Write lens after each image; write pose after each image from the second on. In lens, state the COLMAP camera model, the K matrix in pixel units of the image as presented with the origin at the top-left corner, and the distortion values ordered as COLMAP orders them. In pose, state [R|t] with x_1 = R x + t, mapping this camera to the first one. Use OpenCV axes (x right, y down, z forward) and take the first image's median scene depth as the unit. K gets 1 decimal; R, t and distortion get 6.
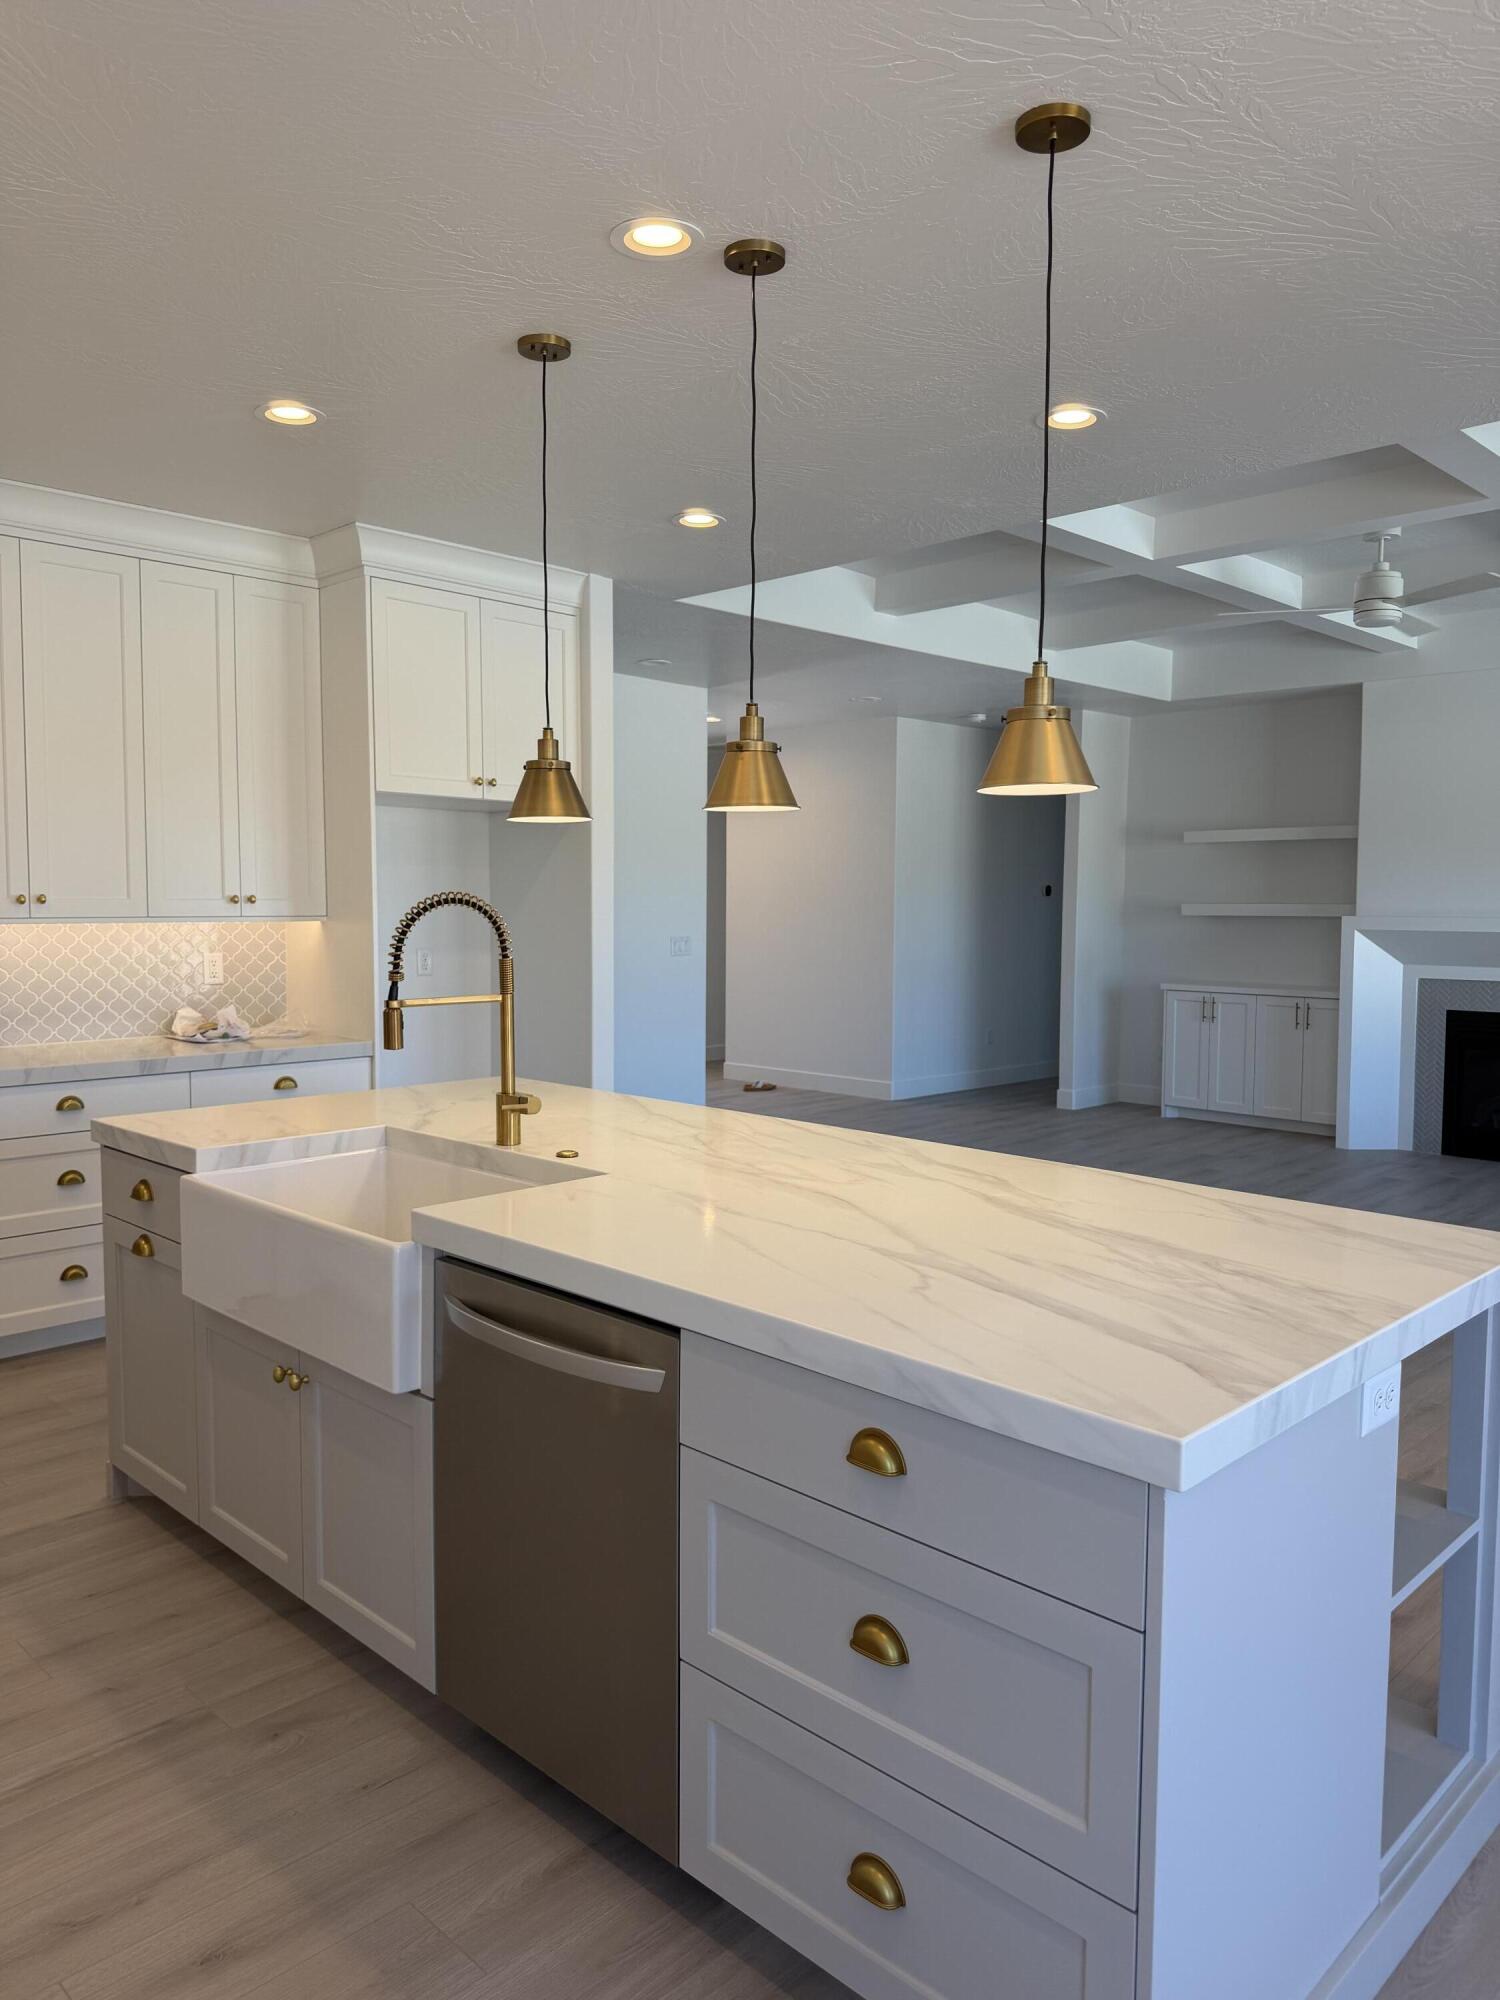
lens RADIAL K [[1409.9, 0, 750.0], [0, 1409.9, 1000.0], [0, 0, 1]] dist [0.157287, -0.286367]
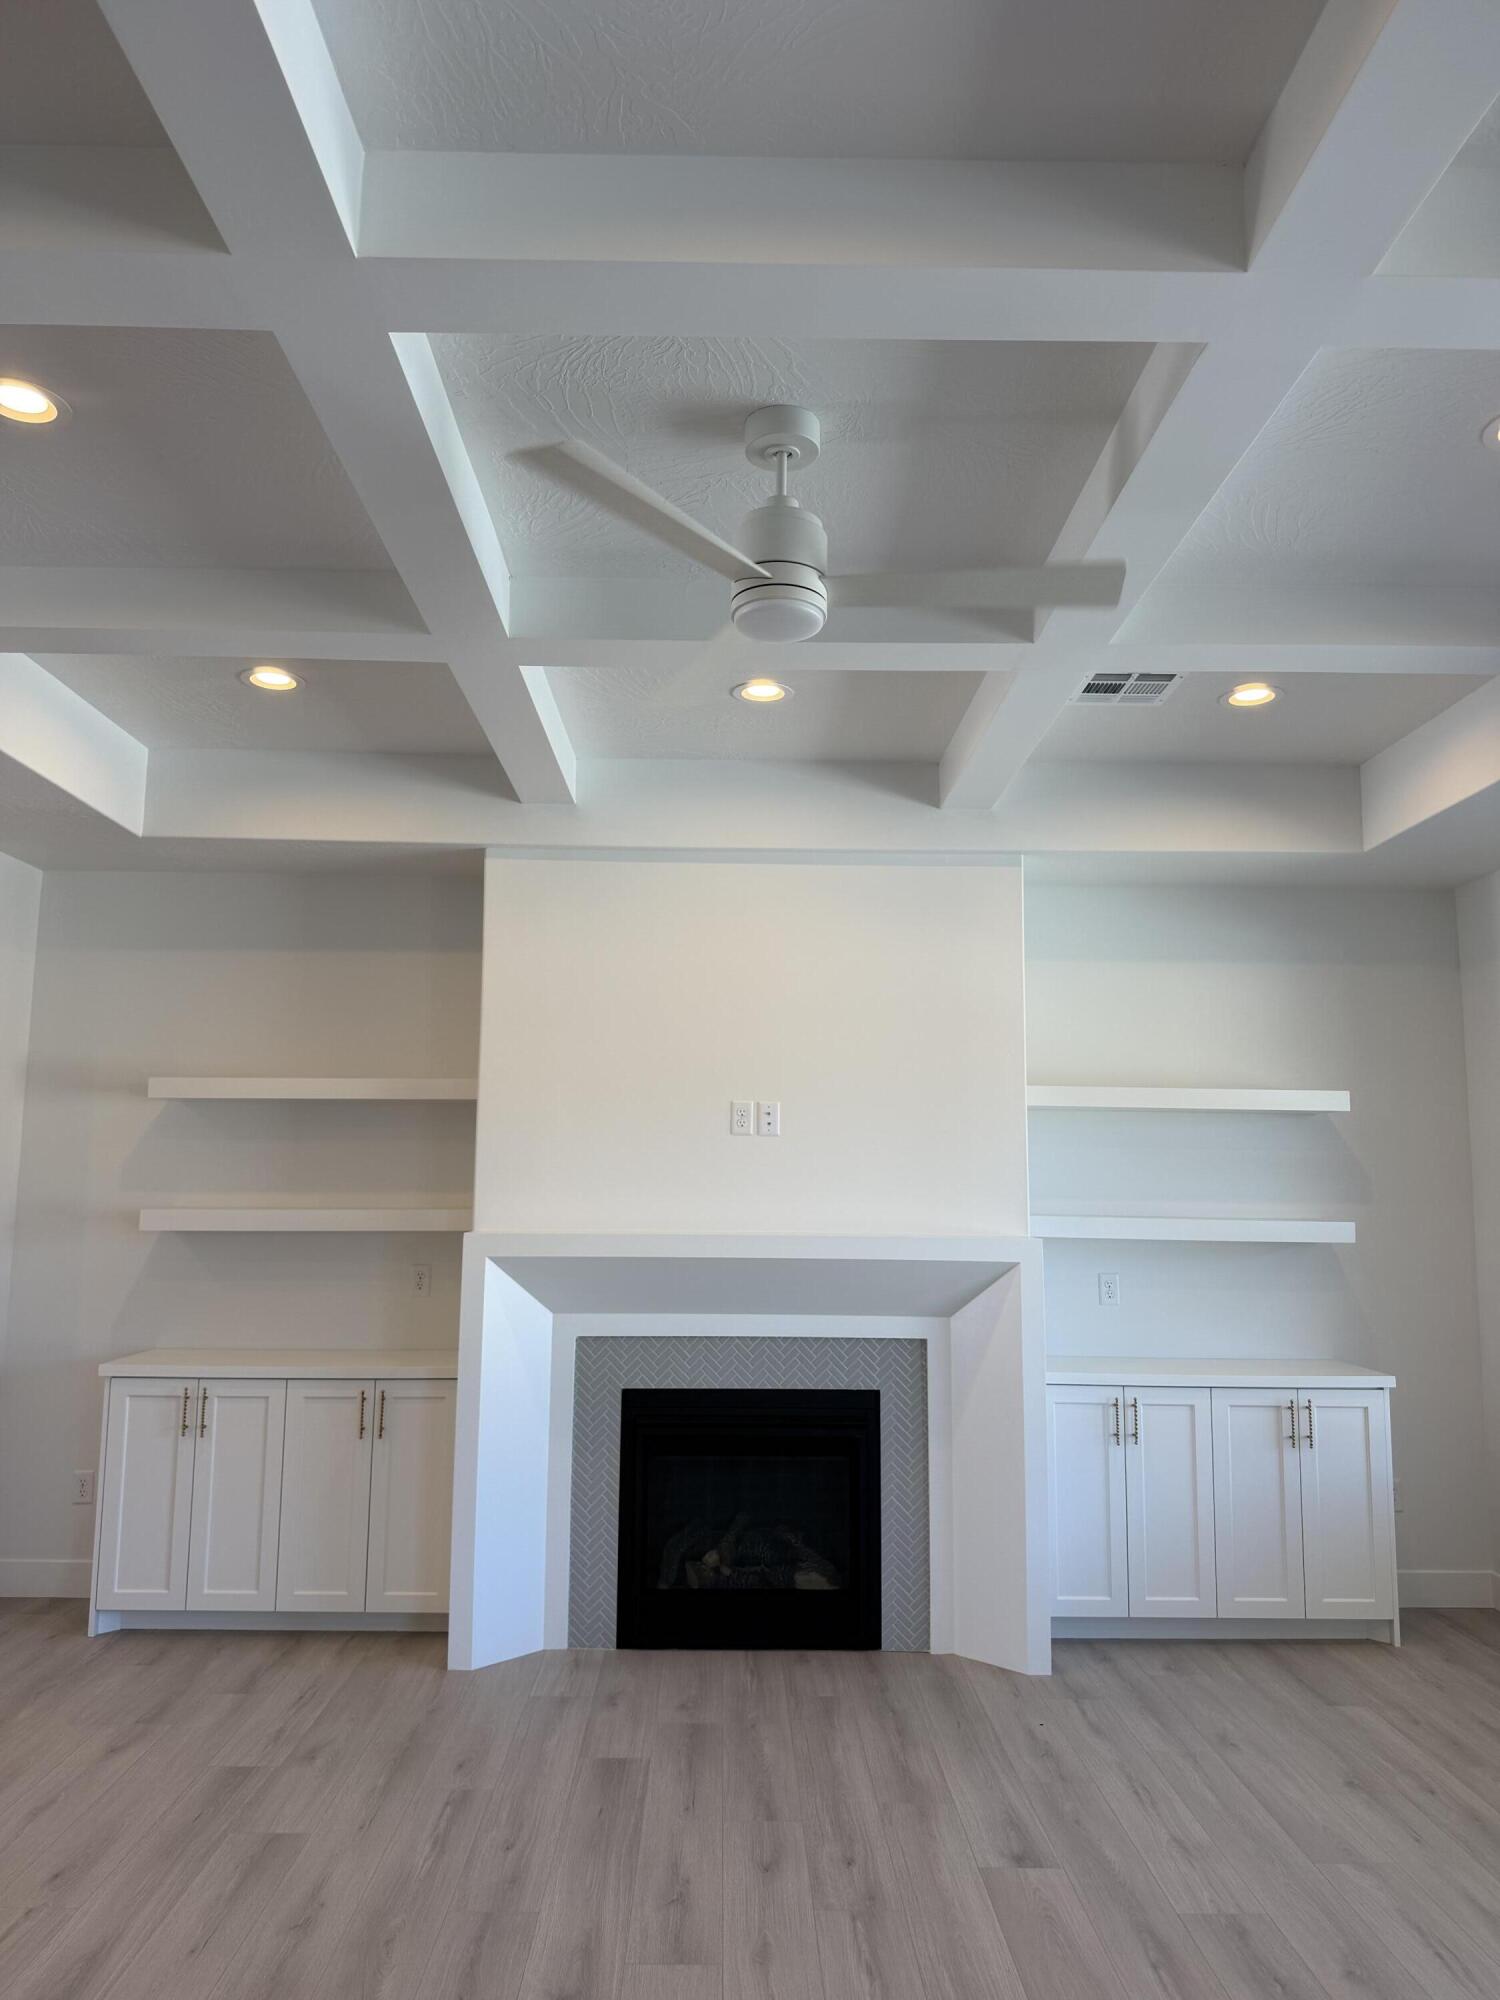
lens RADIAL K [[1409.9, 0, 750.0], [0, 1409.9, 1000.0], [0, 0, 1]] dist [0.157287, -0.286367]
pose [[0.704117, 0.094255, 0.703800, 0.209177], [0.045379, 0.983152, -0.177066, -0.107436], [-0.708632, 0.156613, 0.687977, 1.262628]]
